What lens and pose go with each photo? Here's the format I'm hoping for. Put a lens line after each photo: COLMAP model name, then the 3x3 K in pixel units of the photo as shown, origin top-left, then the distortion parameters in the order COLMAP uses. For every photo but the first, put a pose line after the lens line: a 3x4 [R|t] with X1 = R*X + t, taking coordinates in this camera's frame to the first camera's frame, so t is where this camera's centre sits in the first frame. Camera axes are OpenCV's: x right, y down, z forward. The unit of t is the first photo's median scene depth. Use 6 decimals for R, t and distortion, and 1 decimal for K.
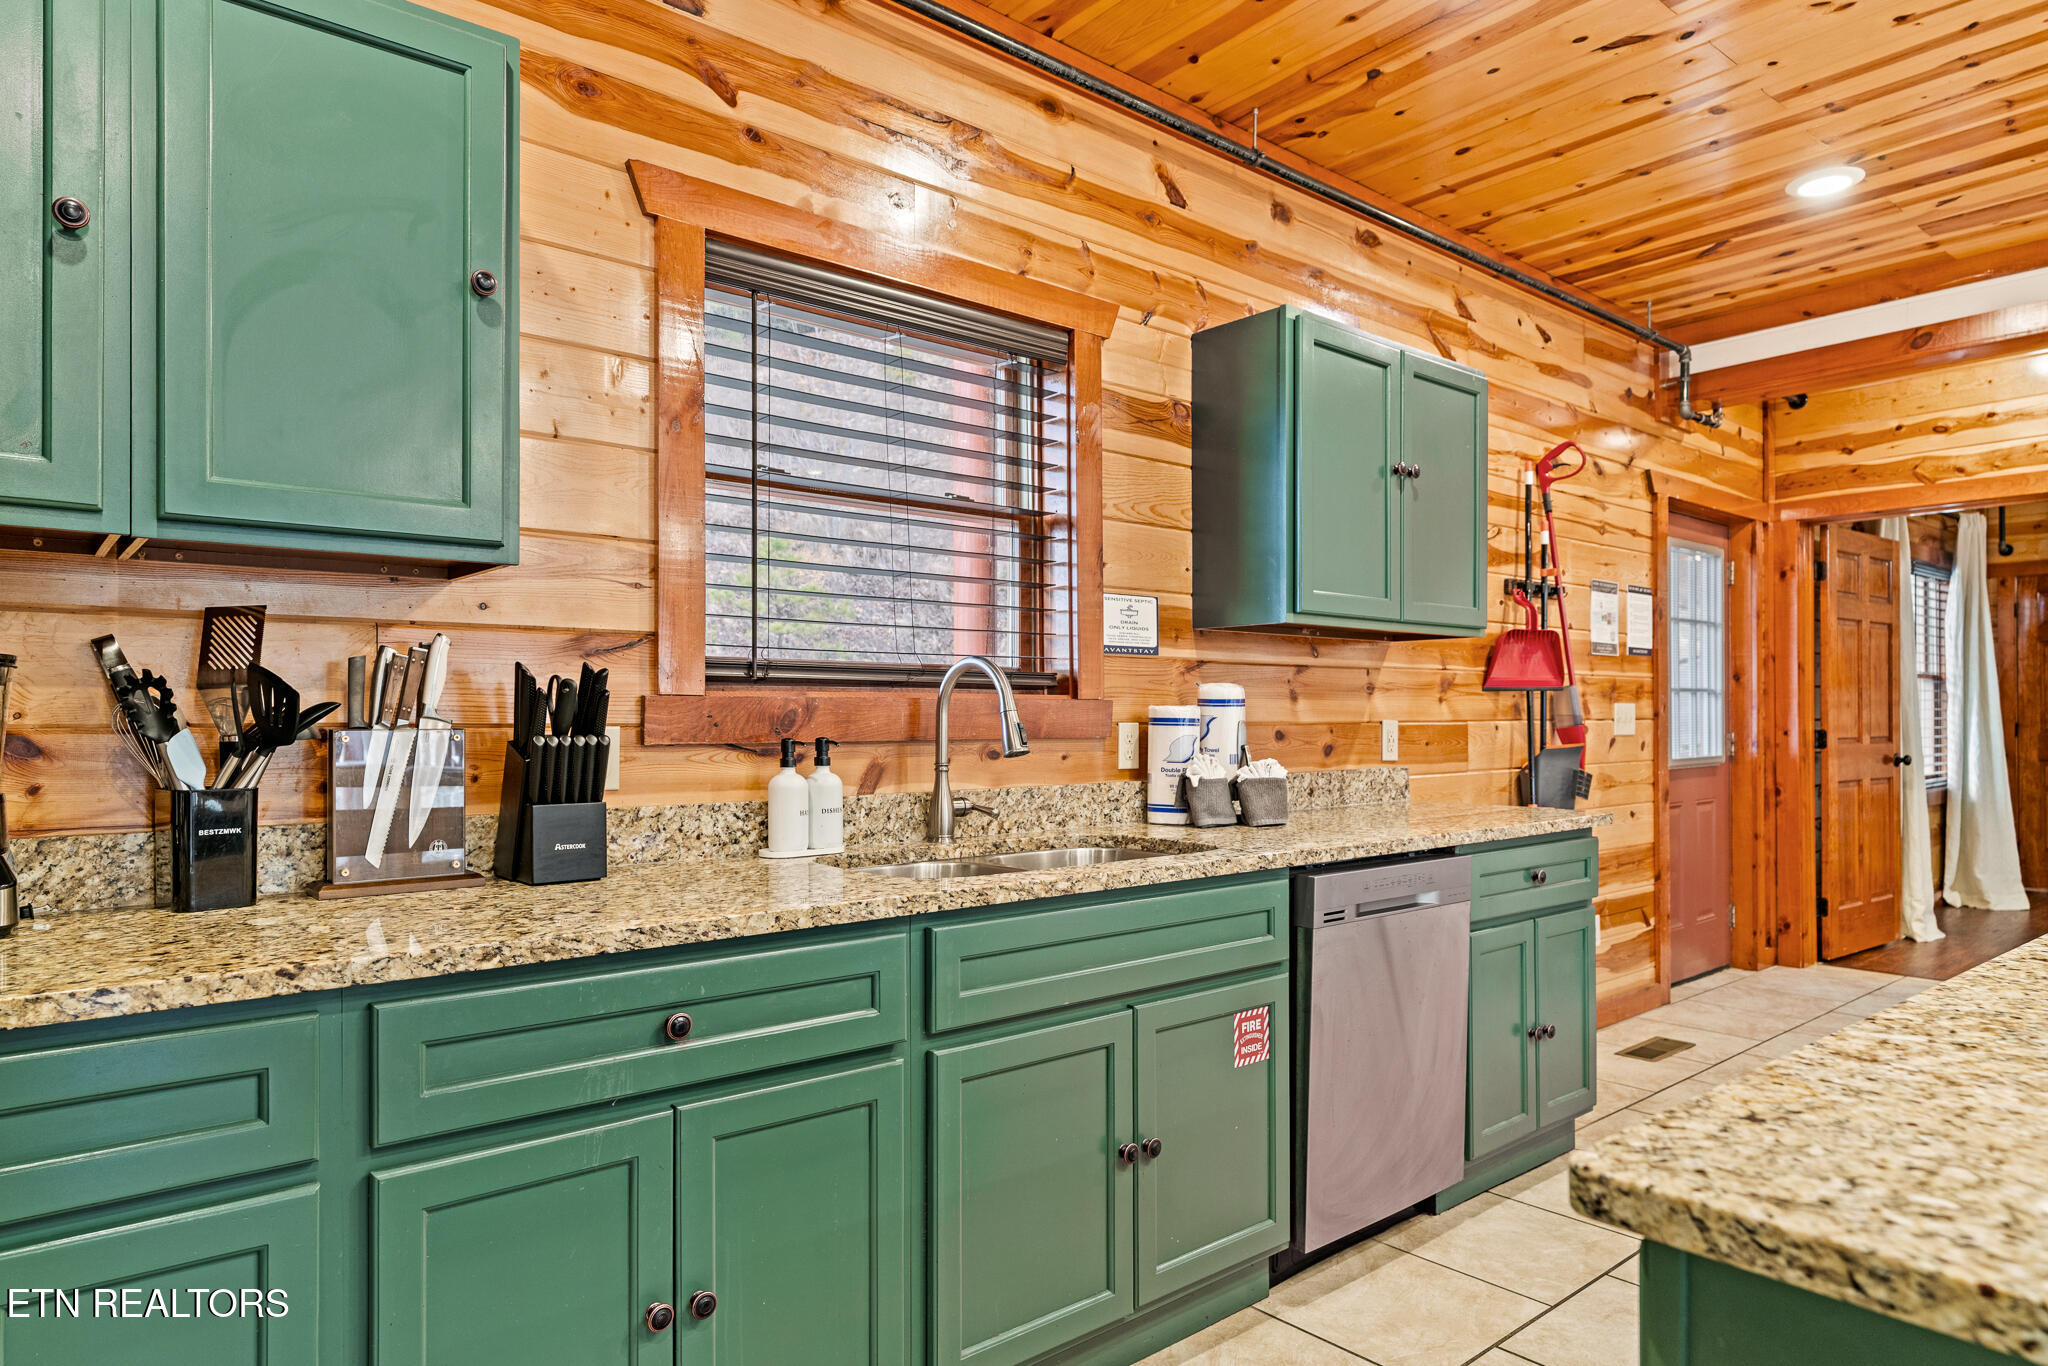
lens RADIAL K [[1236.7, 0, 1025.8], [0, 1236.7, 716.9], [0, 0, 1]] dist [-0.003327, -0.000488]
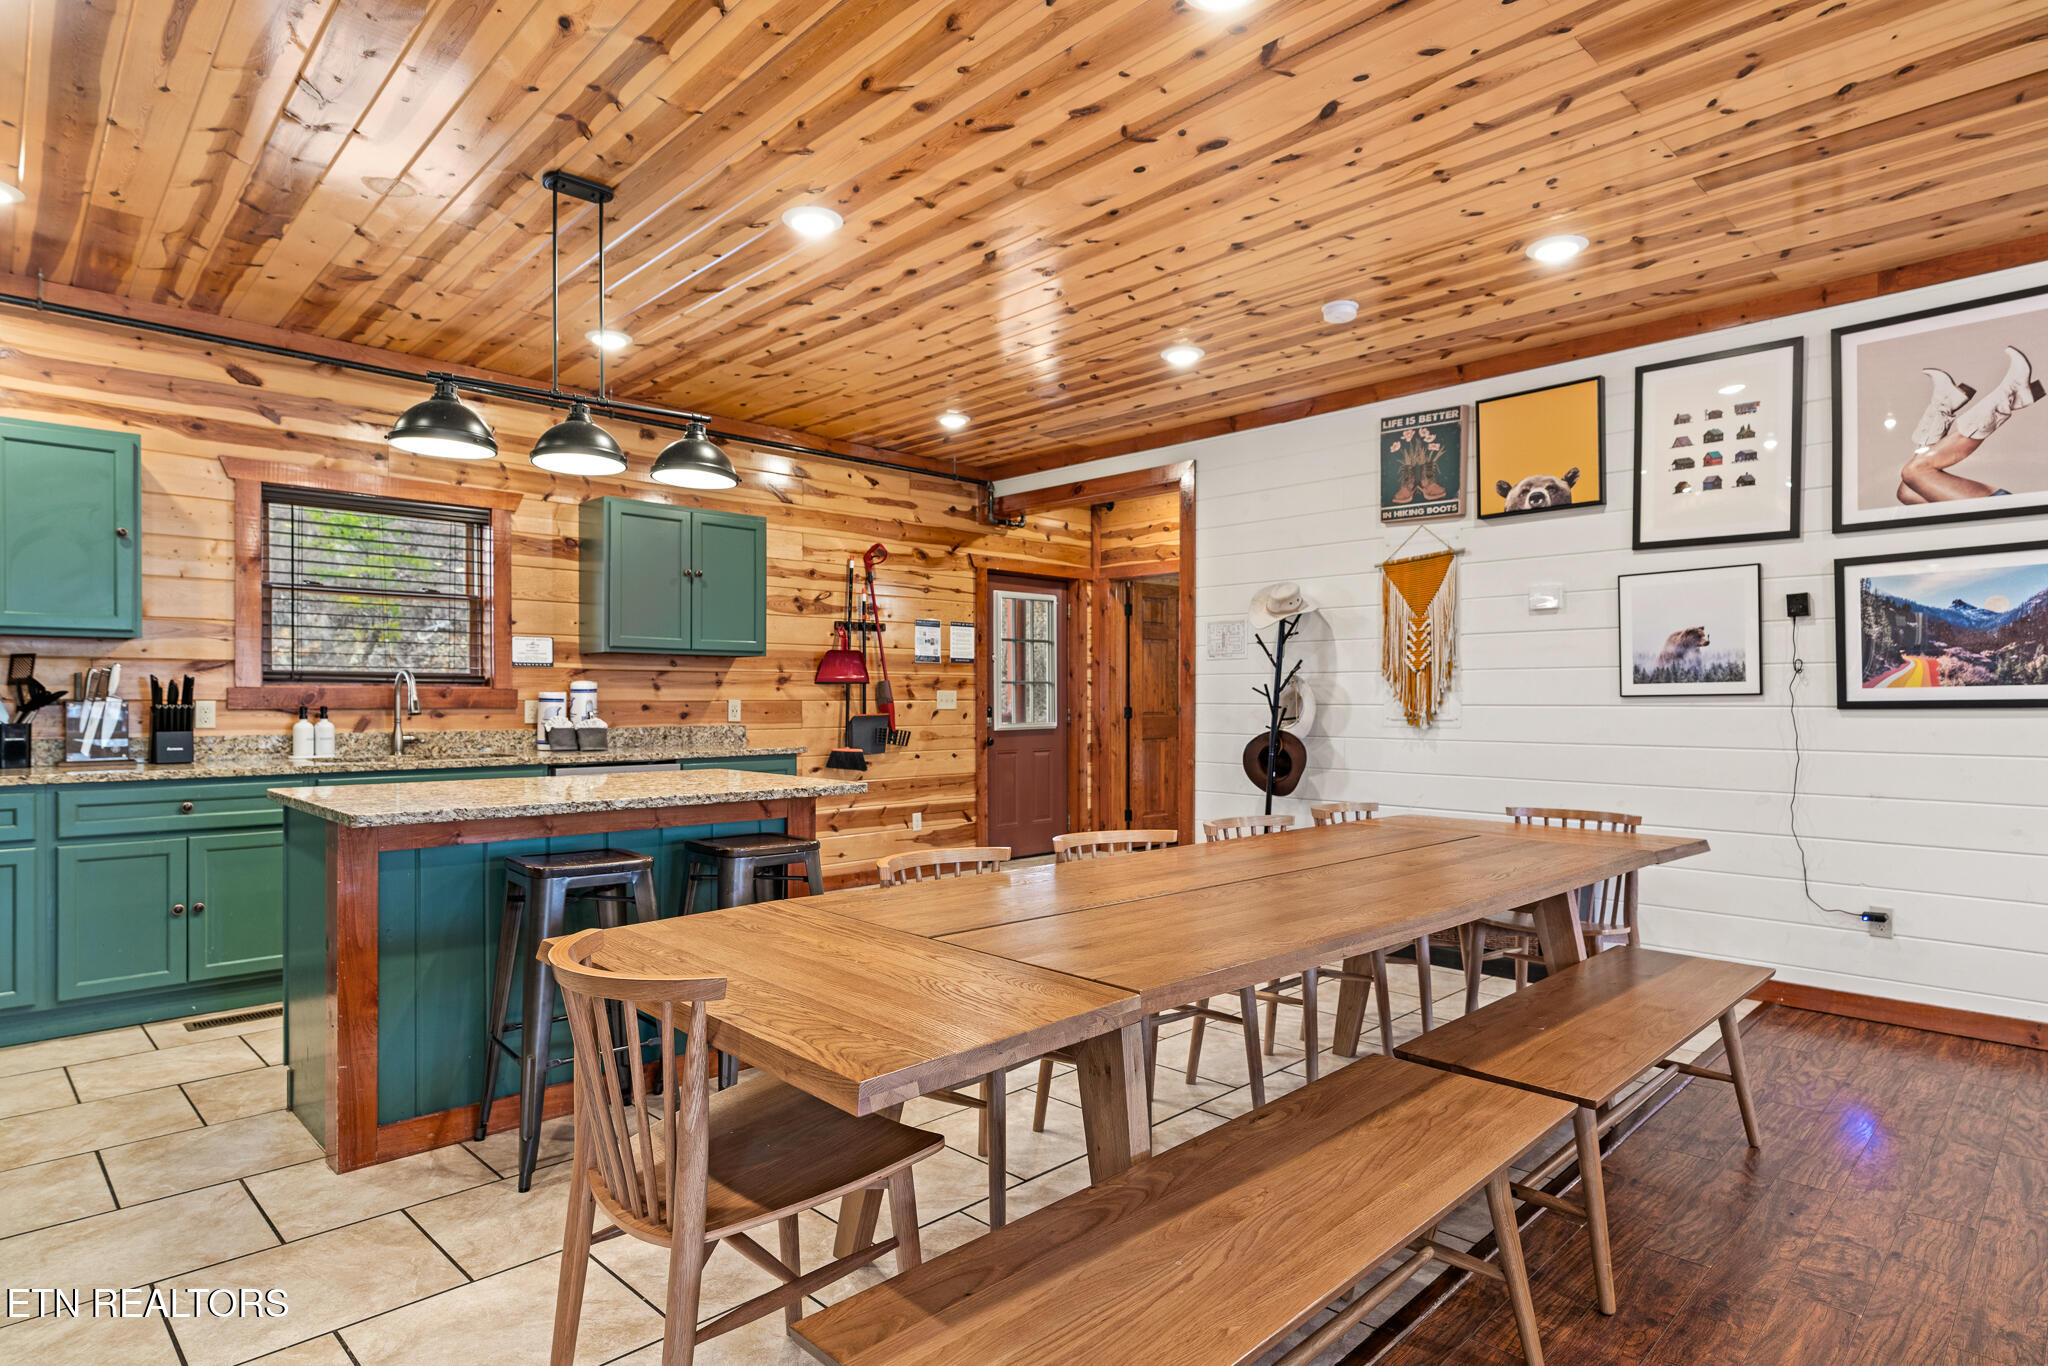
lens RADIAL K [[1108.5, 0, 1021.5], [0, 1108.5, 701.9], [0, 0, 1]] dist [-0.002450, -0.001057]
pose [[0.996602, 0.002850, 0.082313, 0.749727], [-0.003142, 0.999989, 0.003418, -0.001484], [-0.082302, -0.003665, 0.996601, -0.885867]]
